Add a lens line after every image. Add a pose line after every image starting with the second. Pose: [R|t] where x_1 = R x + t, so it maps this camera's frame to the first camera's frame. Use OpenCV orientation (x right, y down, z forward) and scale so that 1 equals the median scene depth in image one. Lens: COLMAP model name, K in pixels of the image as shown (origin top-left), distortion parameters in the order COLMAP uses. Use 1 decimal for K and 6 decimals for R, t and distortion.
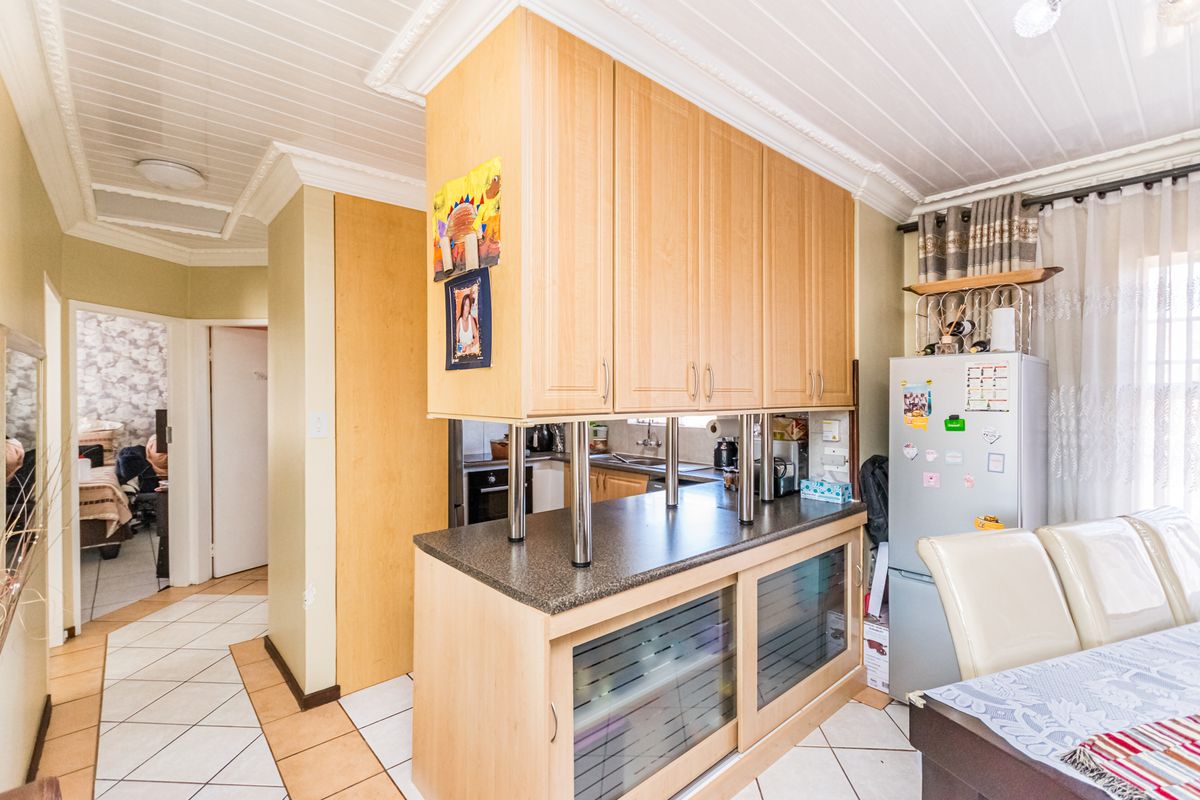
lens RADIAL K [[547.1, 0, 558.5], [0, 547.1, 397.9], [0, 0, 1]] dist [0.013545, 0.000339]
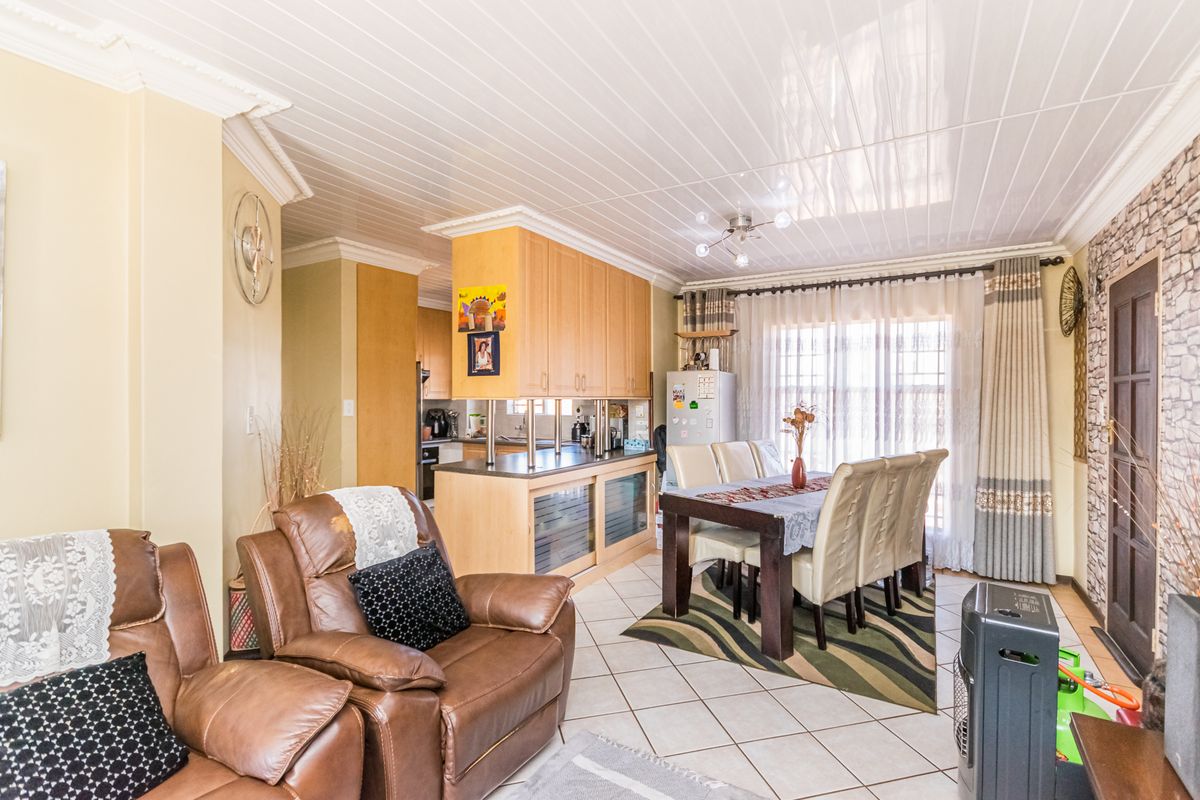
lens RADIAL K [[557.9, 0, 600.0], [0, 557.9, 400.0], [0, 0, 1]] dist [-0.001523, -0.000809]
pose [[0.930338, -0.001727, 0.366700, -0.322415], [0.002468, 0.999996, -0.001551, 0.027726], [-0.366696, 0.002348, 0.930338, -0.715408]]
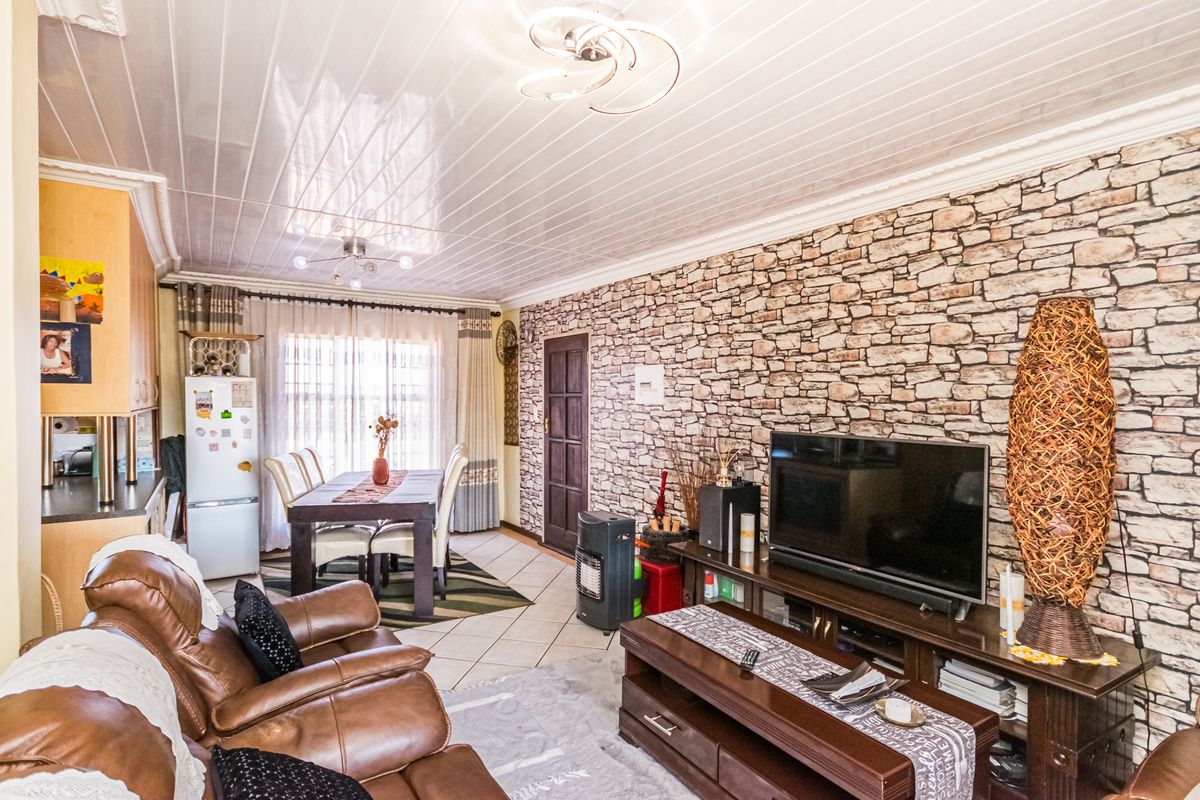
lens RADIAL K [[560.9, 0, 600.0], [0, 560.9, 400.0], [0, 0, 1]] dist [0.001153, 0.000296]
pose [[0.116573, -0.002192, 0.993180, -0.918411], [0.002966, 0.999994, 0.001859, -0.001799], [-0.993178, 0.002729, 0.116579, -0.422322]]
